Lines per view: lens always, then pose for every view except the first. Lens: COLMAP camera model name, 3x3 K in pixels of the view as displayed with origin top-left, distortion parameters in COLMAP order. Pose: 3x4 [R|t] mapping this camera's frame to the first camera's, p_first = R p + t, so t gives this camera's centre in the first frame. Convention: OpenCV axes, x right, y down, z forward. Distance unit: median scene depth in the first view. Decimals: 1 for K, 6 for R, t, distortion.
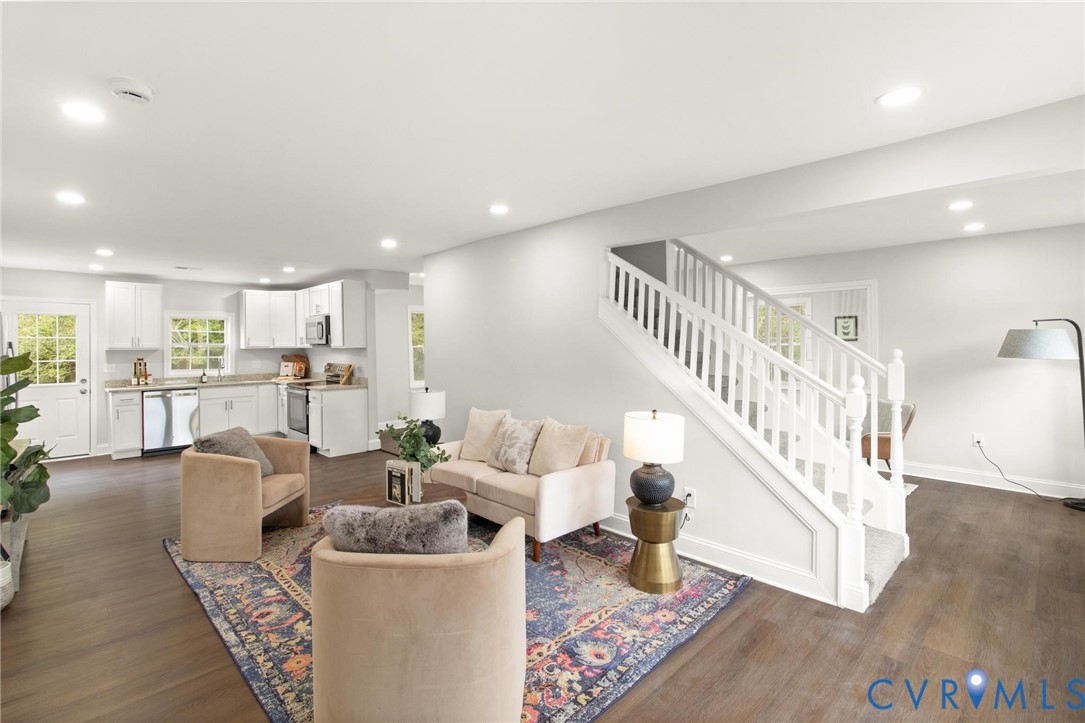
lens RADIAL K [[503.9, 0, 541.3], [0, 503.9, 343.8], [0, 0, 1]] dist [0.001225, -0.000503]
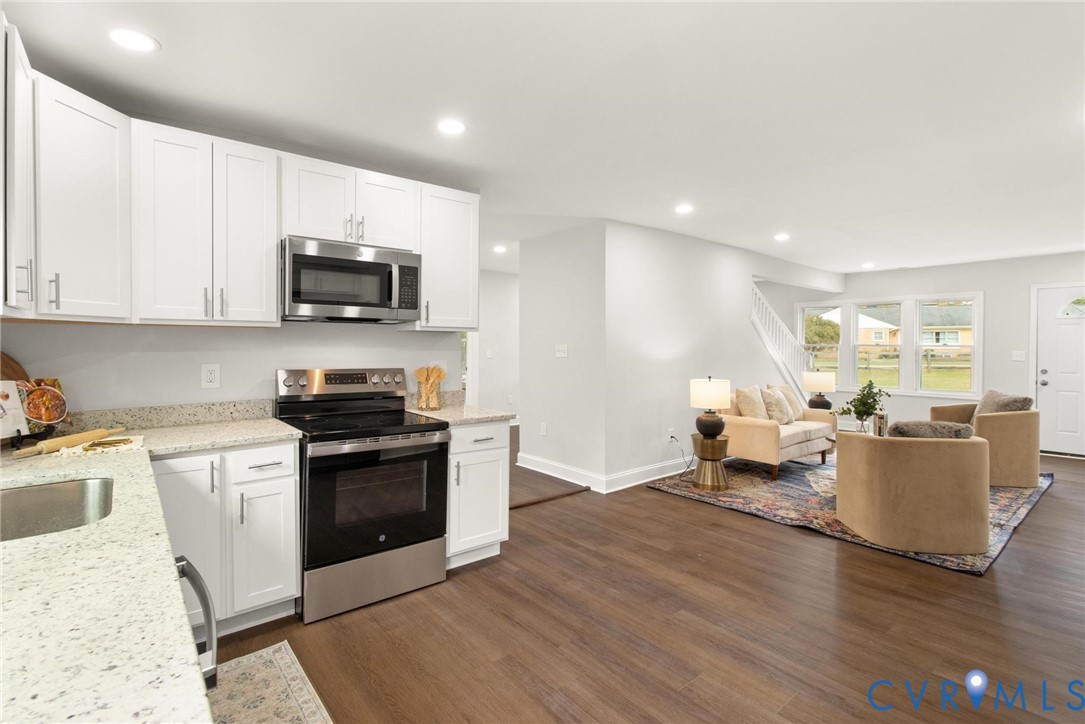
lens RADIAL K [[503.9, 0, 537.3], [0, 503.9, 346.3], [0, 0, 1]] dist [0.001225, -0.000503]
pose [[0.090954, 0.005724, 0.995839, -0.883644], [-0.003949, 0.999978, -0.005387, 0.025231], [-0.995847, -0.003443, 0.090975, 0.897284]]
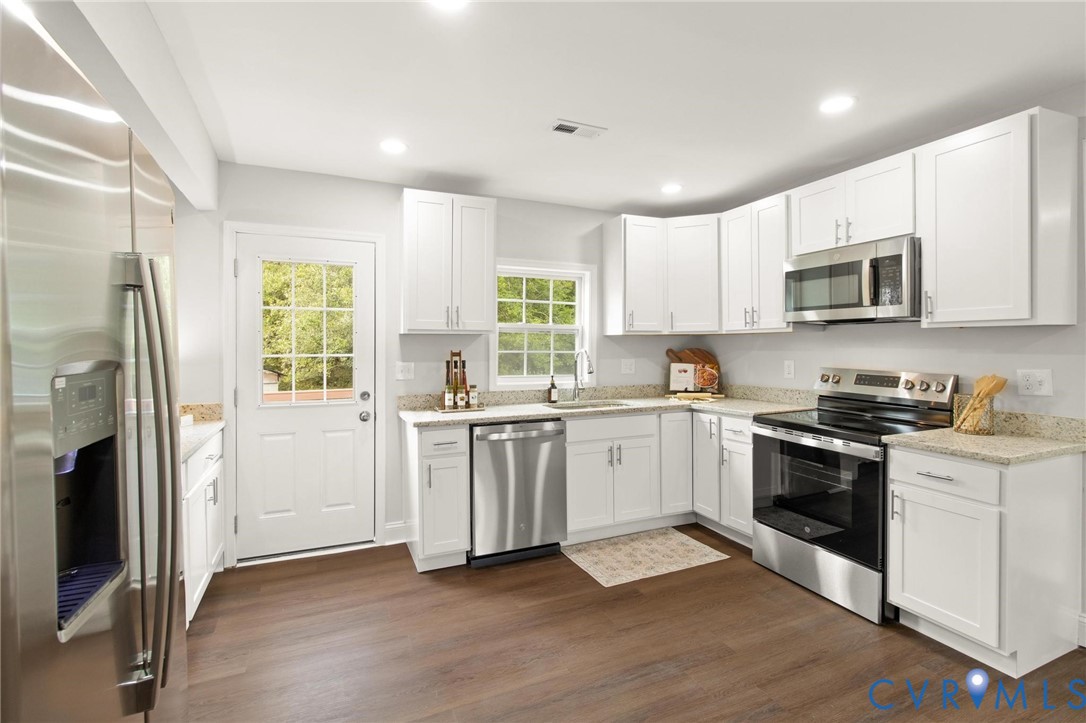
lens RADIAL K [[504.4, 0, 538.4], [0, 504.4, 343.9], [0, 0, 1]] dist [0.001225, -0.000503]
pose [[0.934083, 0.004121, -0.357031, -0.567634], [-0.004011, 0.999991, 0.001050, 0.021114], [0.357032, 0.000451, 0.934092, 0.593258]]
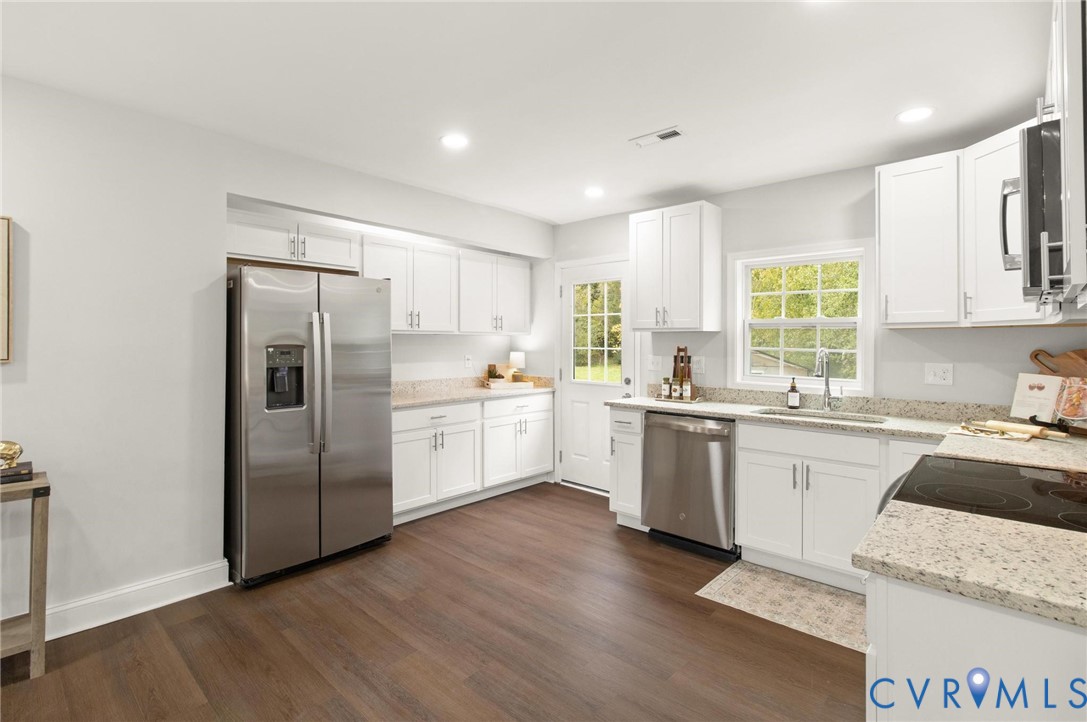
lens RADIAL K [[504.9, 0, 539.7], [0, 504.9, 340.8], [0, 0, 1]] dist [0.001225, -0.000503]
pose [[0.055183, 0.005463, -0.998461, -0.277057], [-0.003529, 0.999980, 0.005276, 0.019907], [0.998470, 0.003233, 0.055201, 0.853104]]
